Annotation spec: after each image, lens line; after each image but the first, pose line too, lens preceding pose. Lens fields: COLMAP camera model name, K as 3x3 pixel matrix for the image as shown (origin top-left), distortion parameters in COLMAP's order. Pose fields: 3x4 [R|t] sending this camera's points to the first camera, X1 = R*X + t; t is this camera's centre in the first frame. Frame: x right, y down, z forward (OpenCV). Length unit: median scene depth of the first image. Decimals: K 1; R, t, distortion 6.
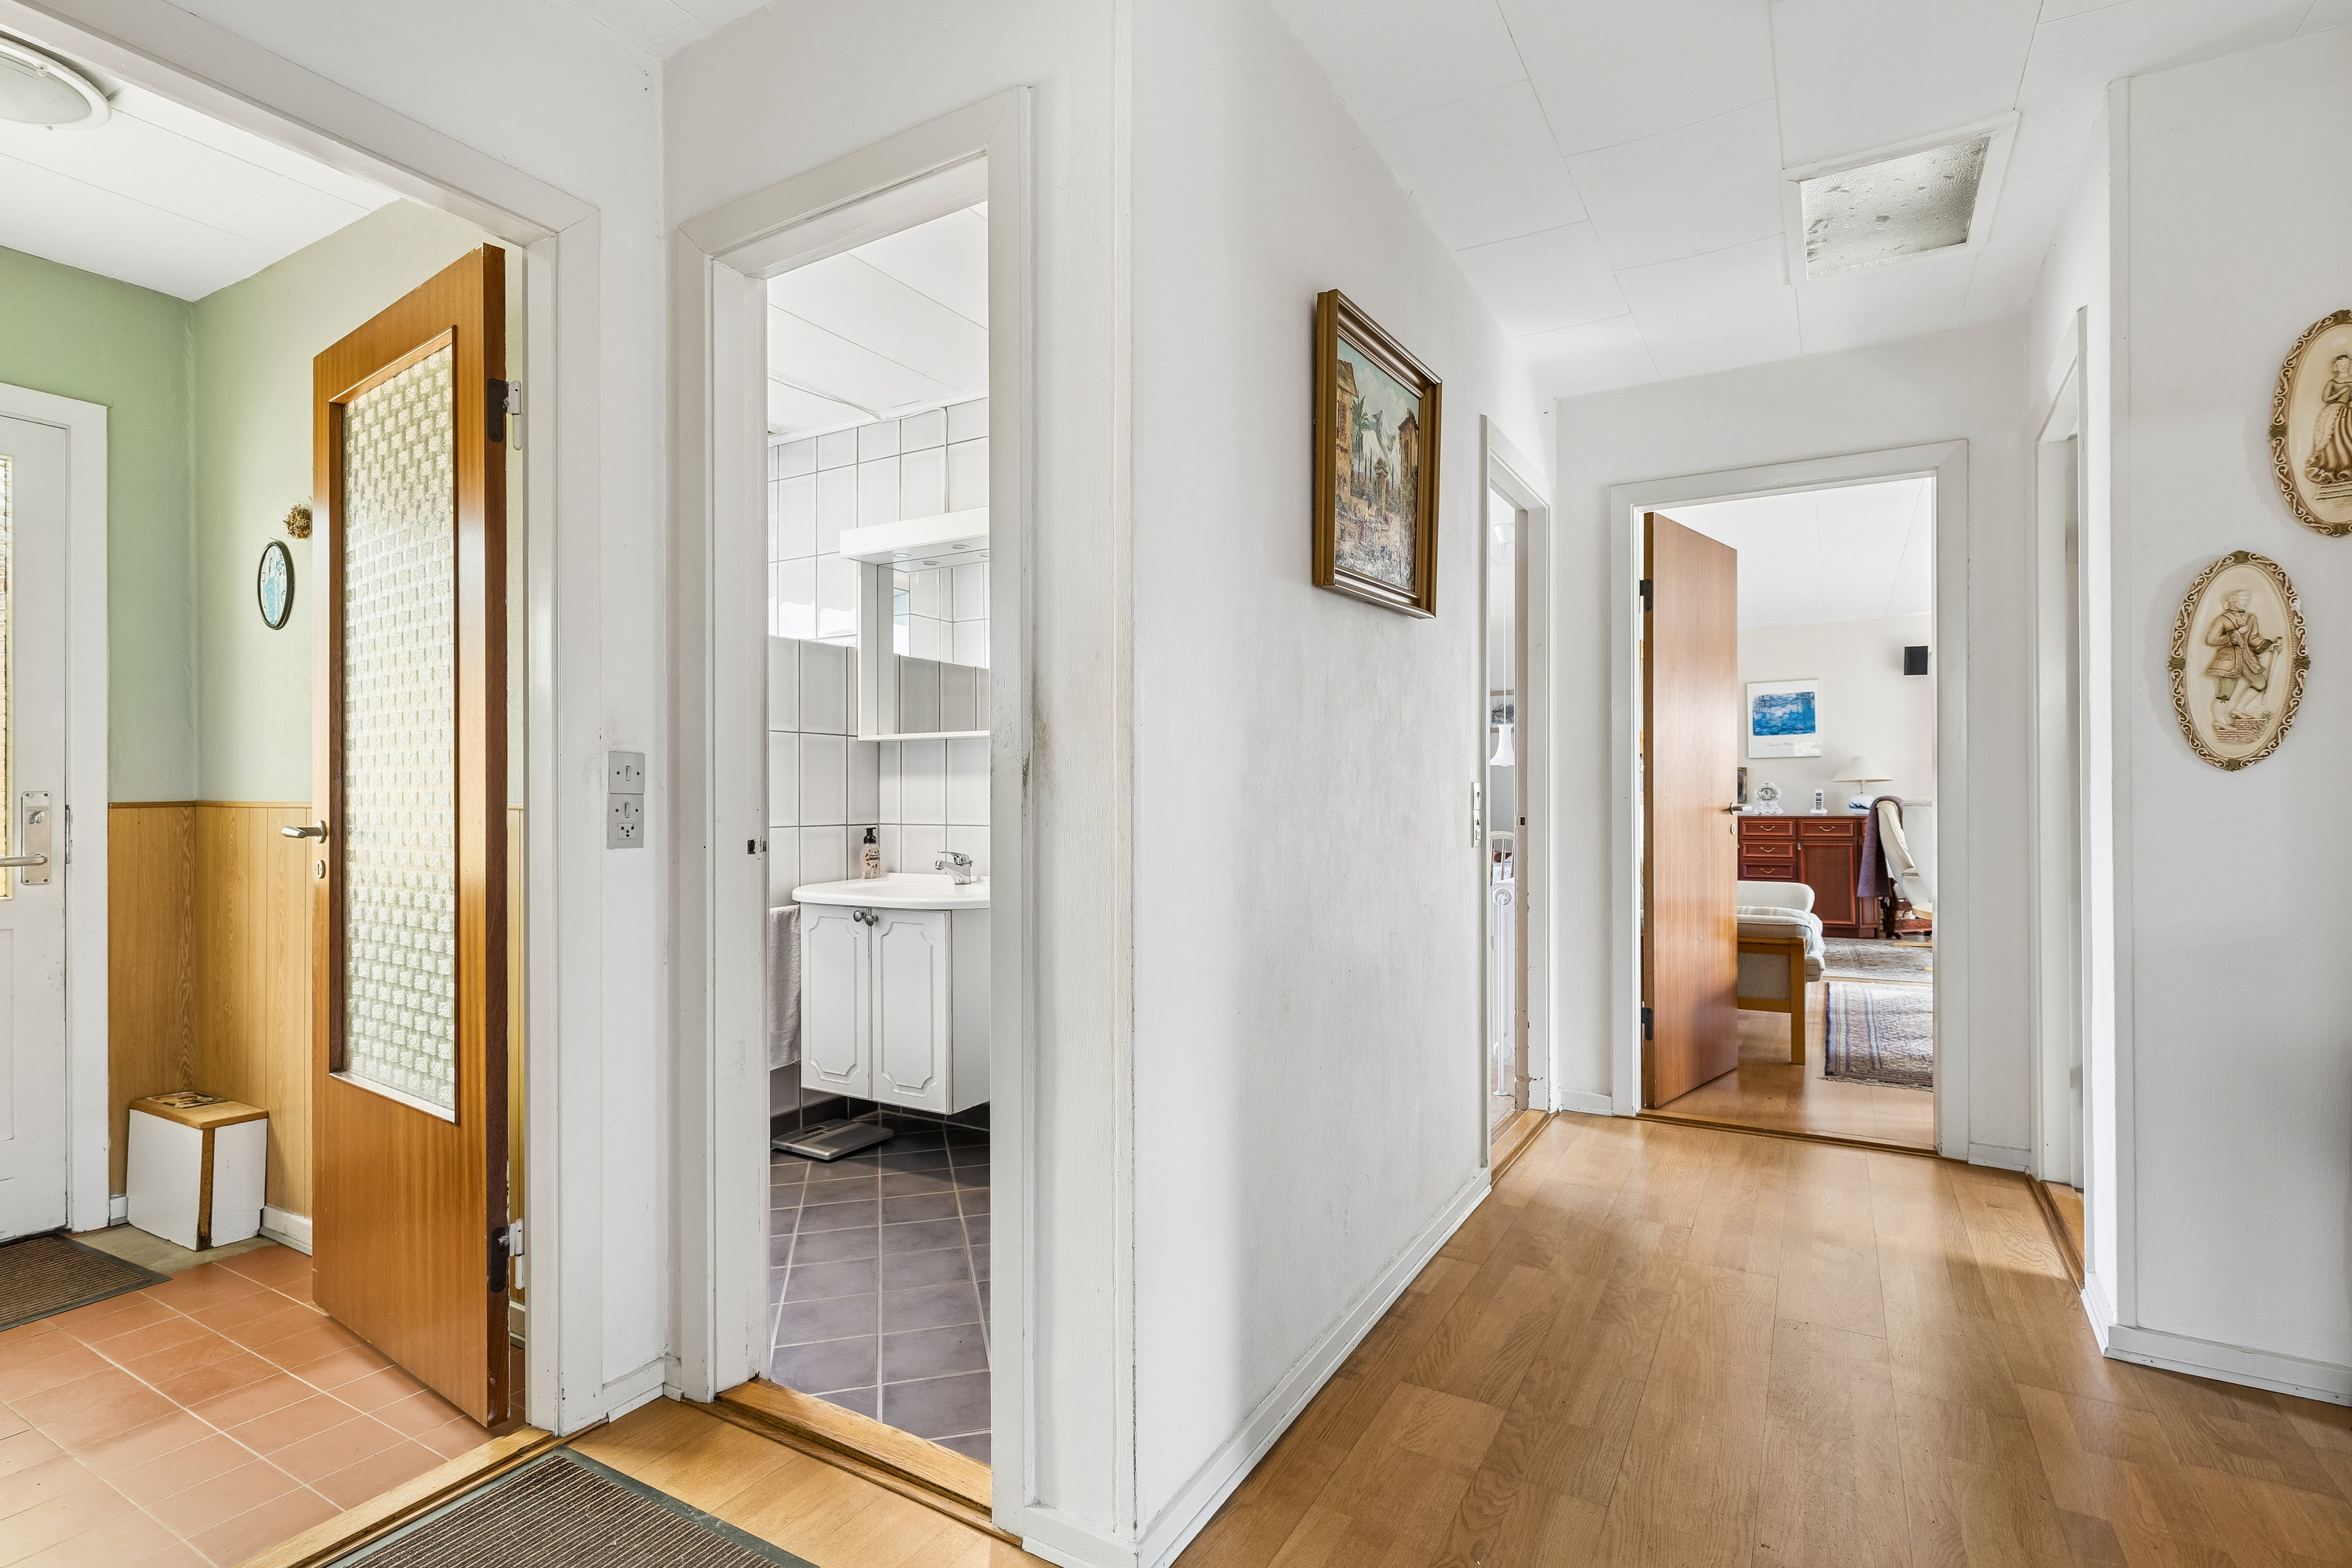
lens RADIAL K [[1135.7, 0, 1173.9], [0, 1135.7, 789.9], [0, 0, 1]] dist [-0.001066, -0.000038]
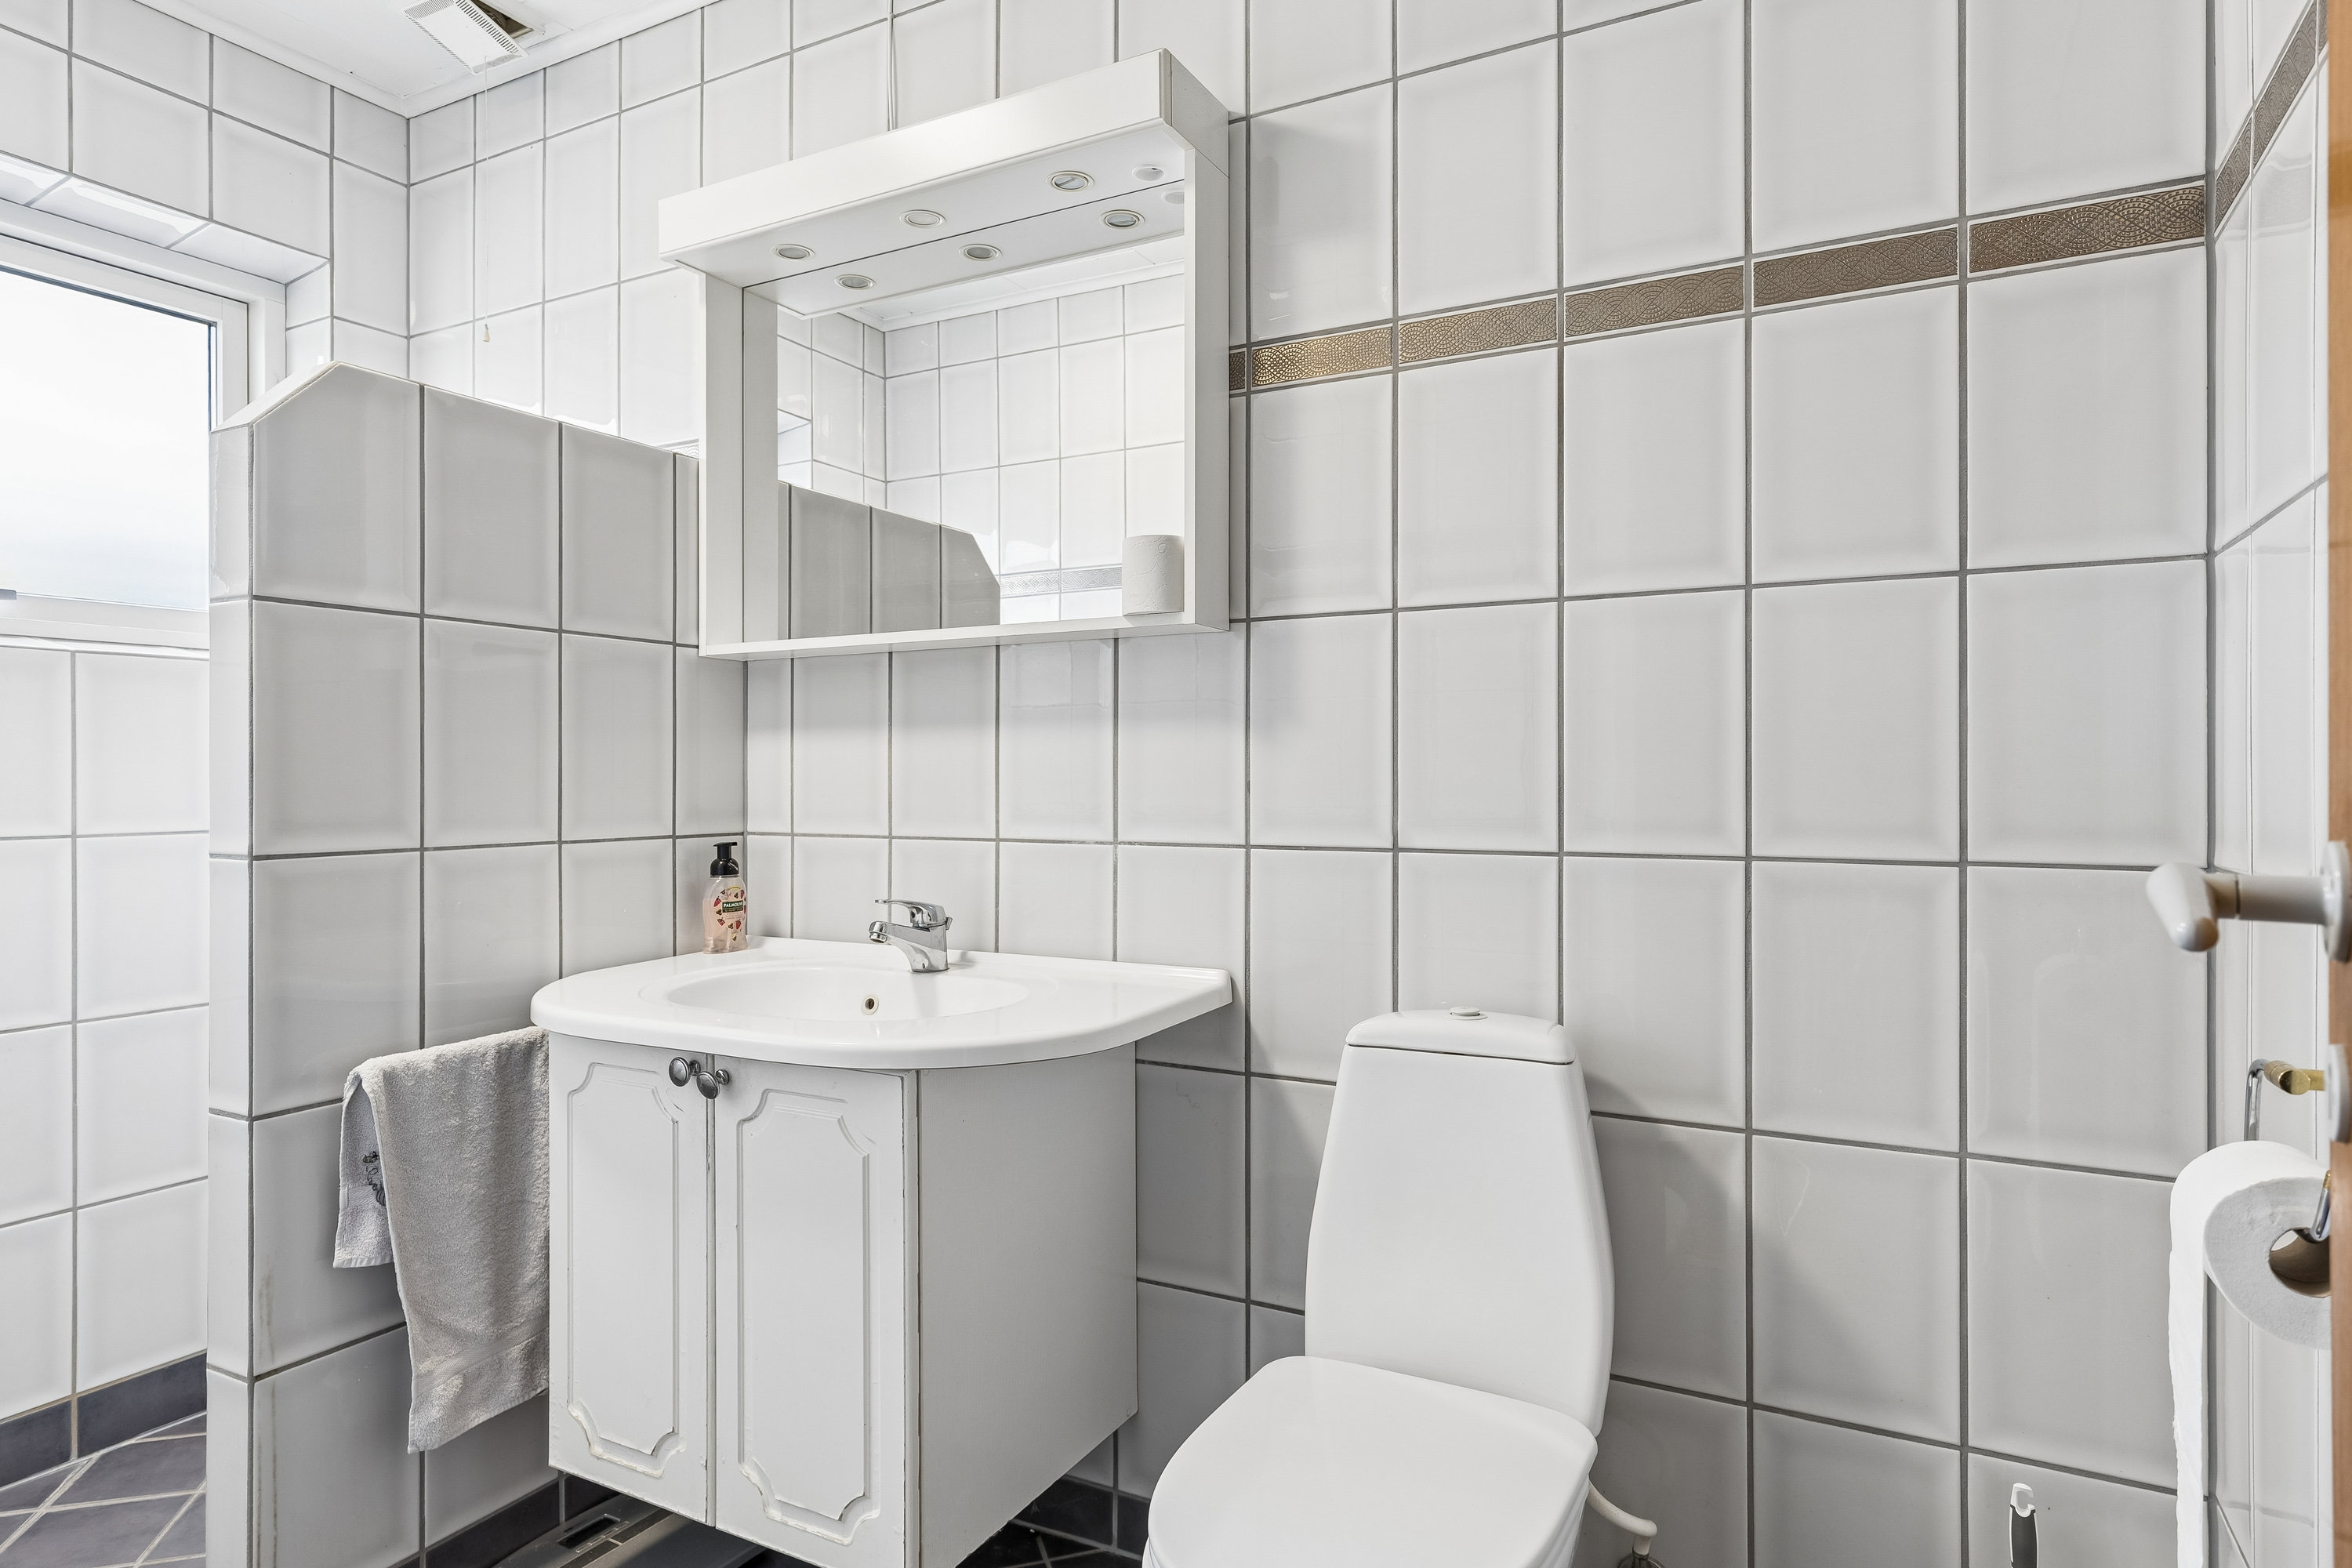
lens RADIAL K [[1342.8, 0, 1176.8], [0, 1342.8, 776.1], [0, 0, 1]] dist [0.003560, 0.000564]
pose [[0.999414, 0.002408, 0.034138, -0.102579], [-0.002614, 0.999979, 0.005988, 0.002414], [-0.034123, -0.006073, 0.999399, 0.448751]]
